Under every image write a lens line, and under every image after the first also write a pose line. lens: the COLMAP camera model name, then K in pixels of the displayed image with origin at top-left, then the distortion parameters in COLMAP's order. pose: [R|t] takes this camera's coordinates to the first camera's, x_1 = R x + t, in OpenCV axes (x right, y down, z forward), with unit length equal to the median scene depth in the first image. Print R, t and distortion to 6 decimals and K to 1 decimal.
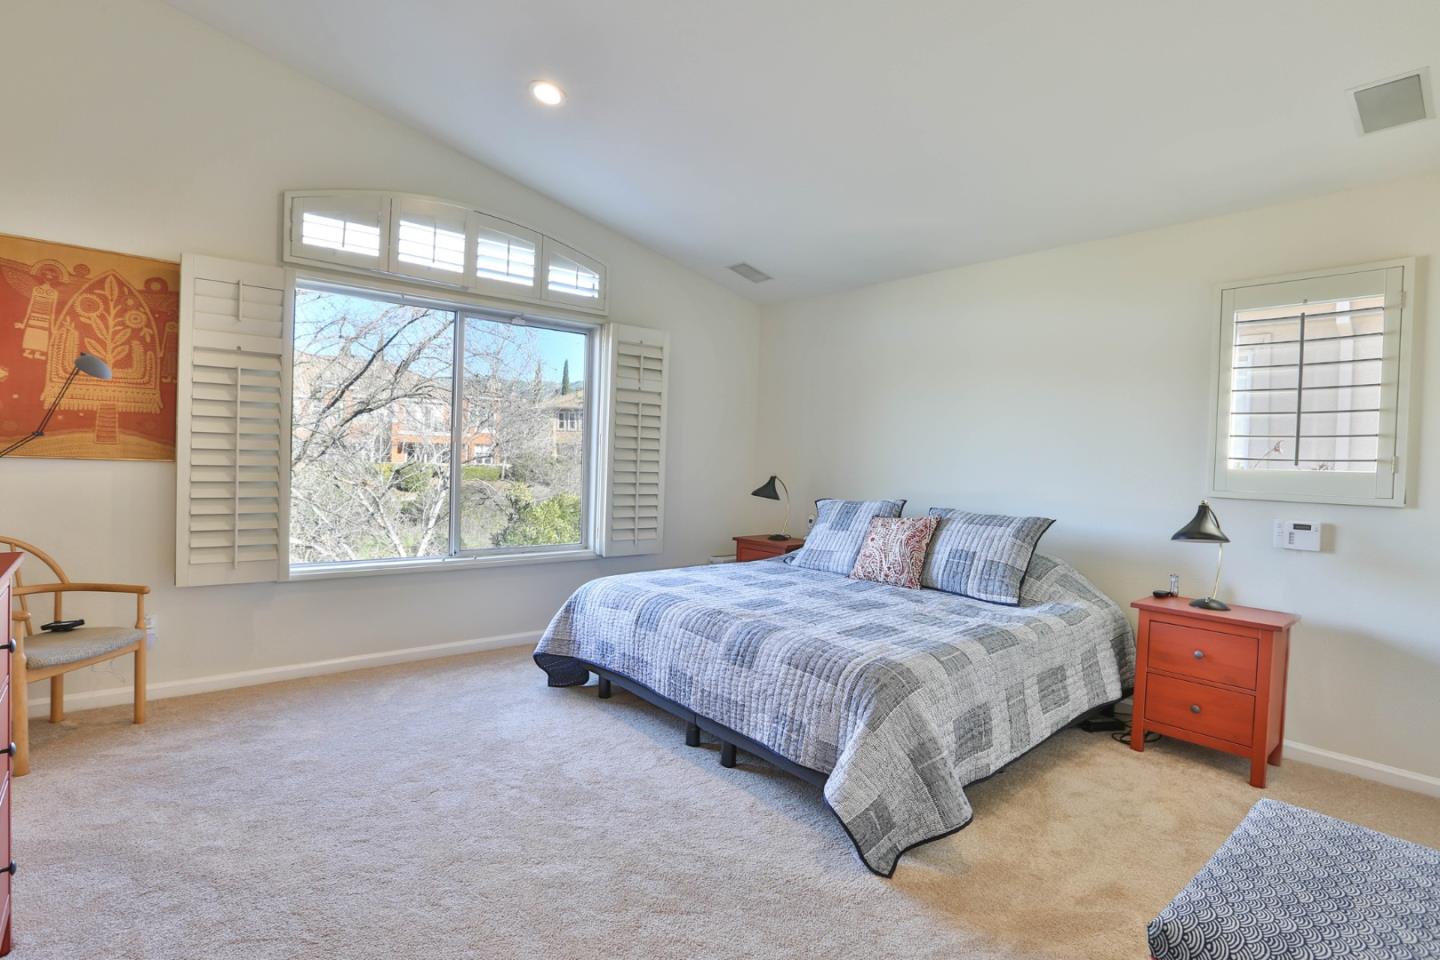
lens RADIAL K [[696.4, 0, 719.9], [0, 696.4, 472.0], [0, 0, 1]] dist [-0.058432, 0.022889]
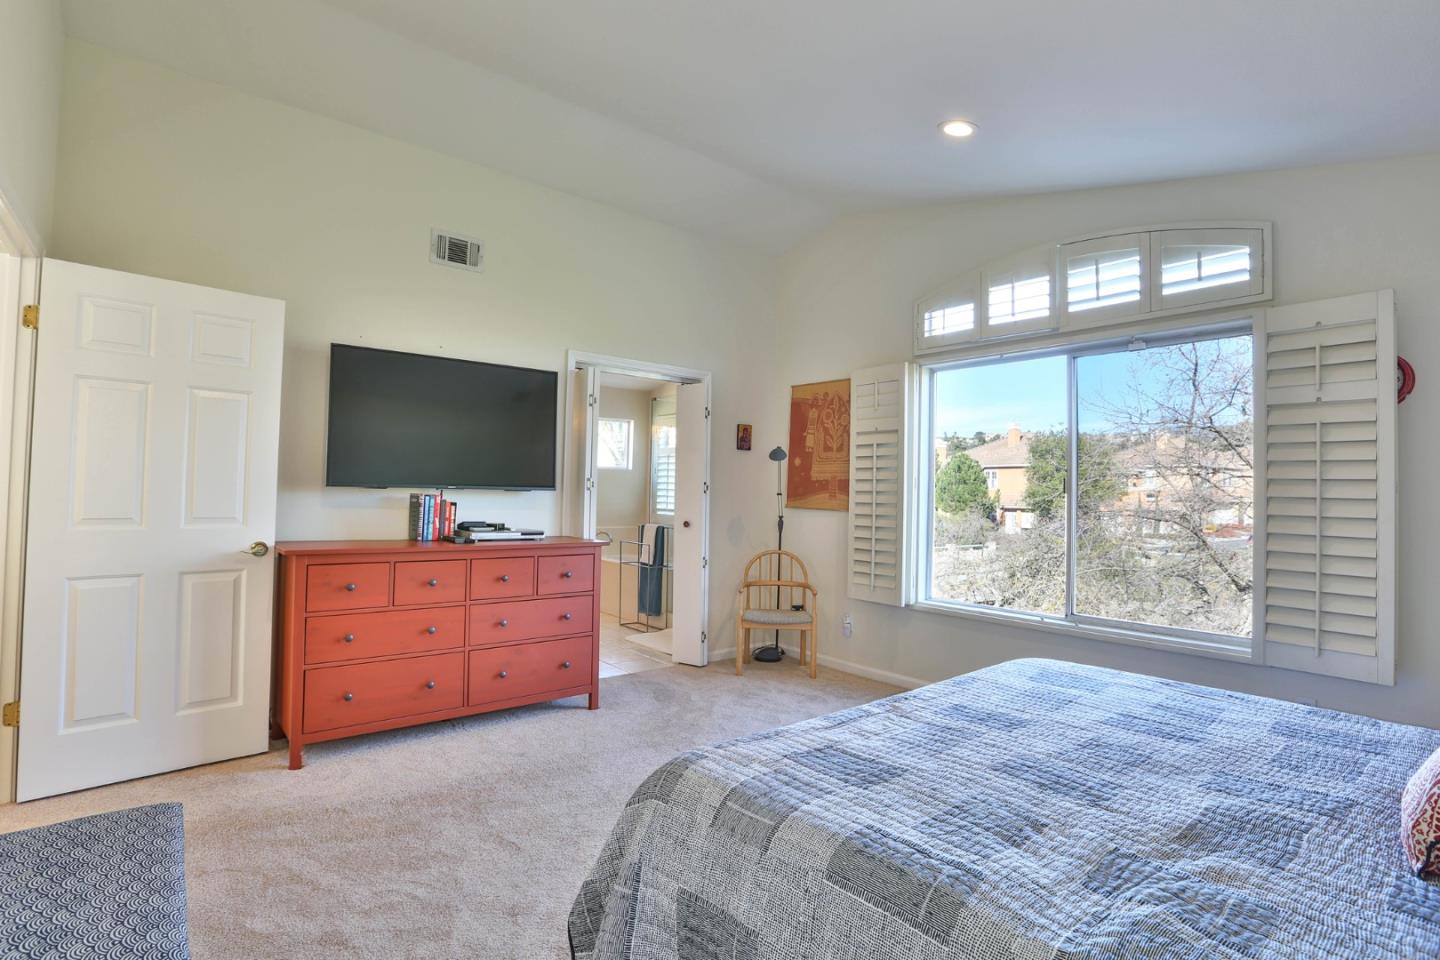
lens RADIAL K [[696.4, 0, 719.9], [0, 696.4, 472.0], [0, 0, 1]] dist [-0.058432, 0.022889]
pose [[0.003071, -0.059662, -0.998214, 0.672379], [-0.036845, 0.997534, -0.059735, -0.000131], [0.999316, 0.036963, 0.000865, 0.668400]]
